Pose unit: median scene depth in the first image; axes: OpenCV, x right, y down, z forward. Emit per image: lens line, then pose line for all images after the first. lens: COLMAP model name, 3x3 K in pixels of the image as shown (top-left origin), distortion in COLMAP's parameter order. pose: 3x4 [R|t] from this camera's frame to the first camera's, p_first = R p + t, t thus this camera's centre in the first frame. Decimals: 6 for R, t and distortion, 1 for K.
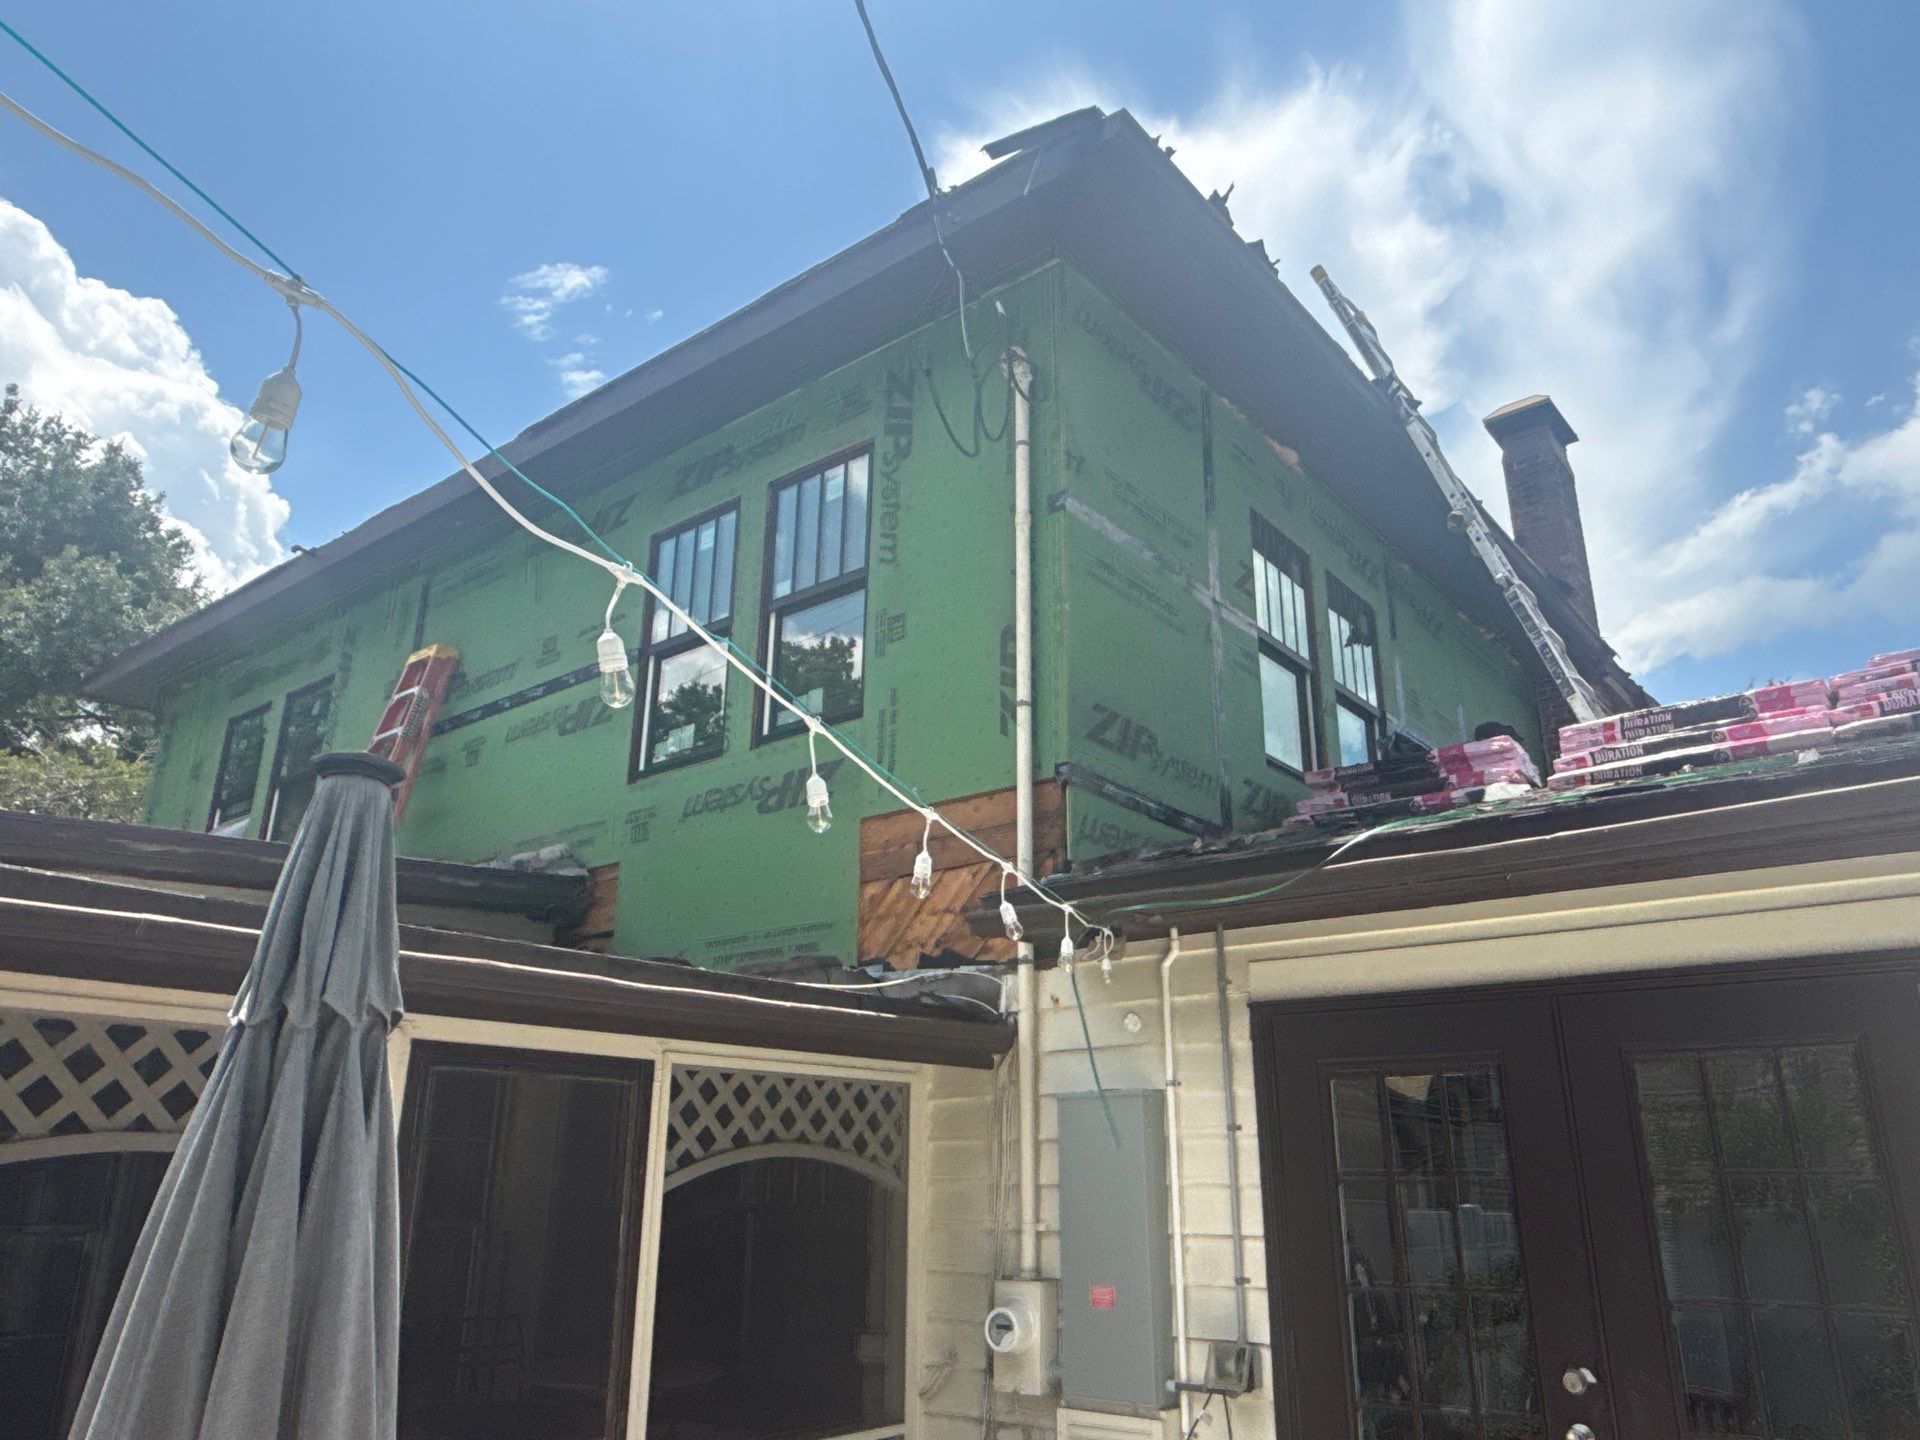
lens RADIAL K [[1367.4, 0, 955.5], [0, 1367.4, 719.0], [0, 0, 1]] dist [0.036351, -0.050439]
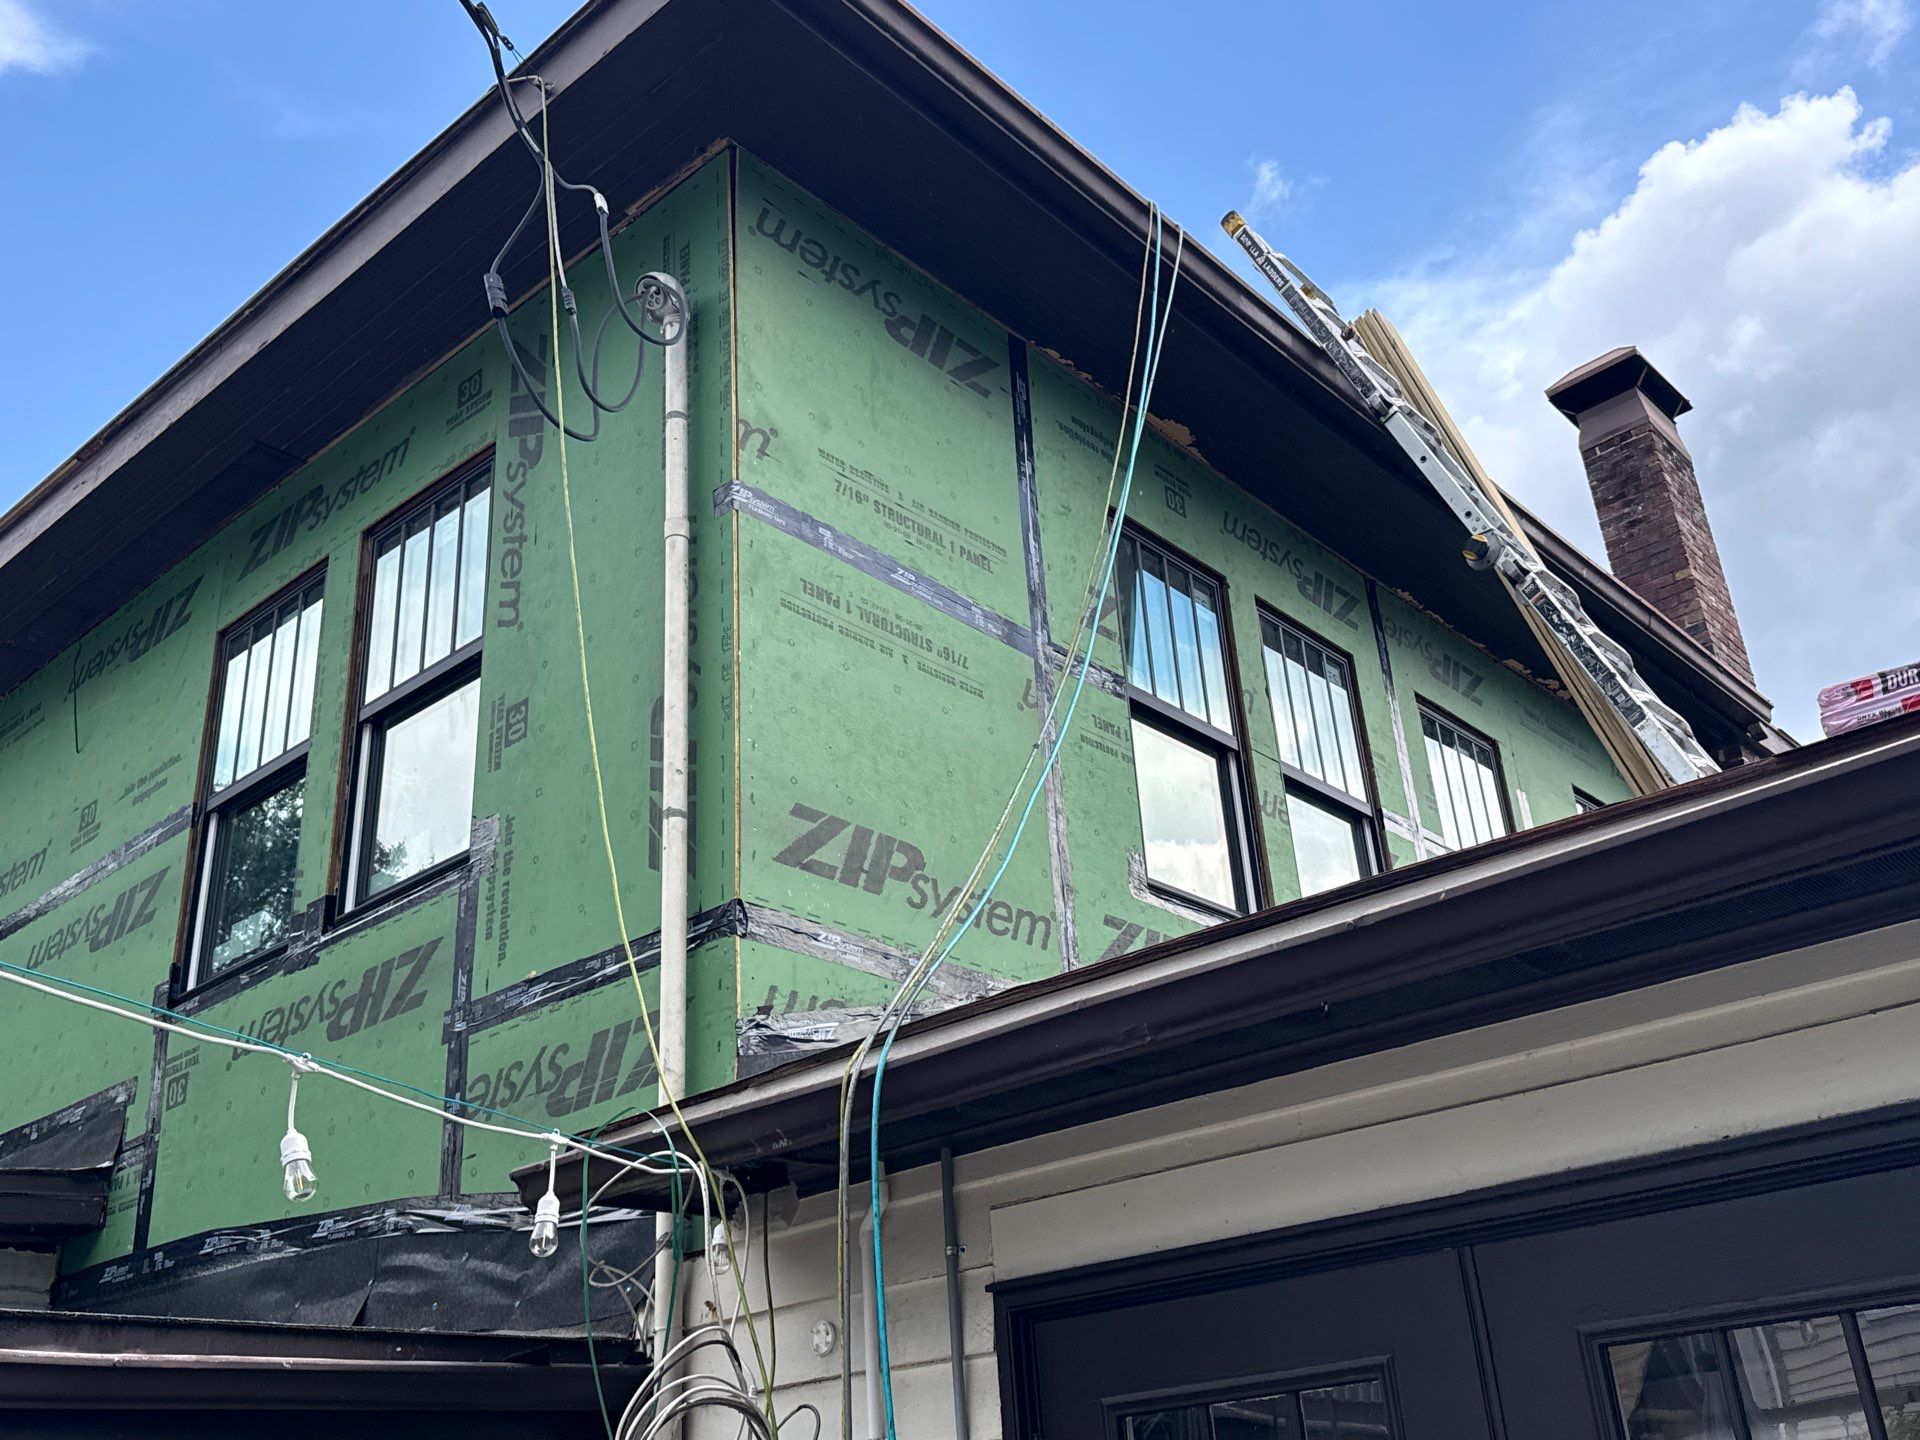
lens RADIAL K [[1806.4, 0, 959.7], [0, 1806.4, 737.7], [0, 0, 1]] dist [0.128158, -0.000519]
pose [[0.995938, -0.087347, -0.021881, 0.173121], [0.084674, 0.991129, -0.102439, 0.042806], [0.030634, 0.100170, 0.994499, 0.160698]]
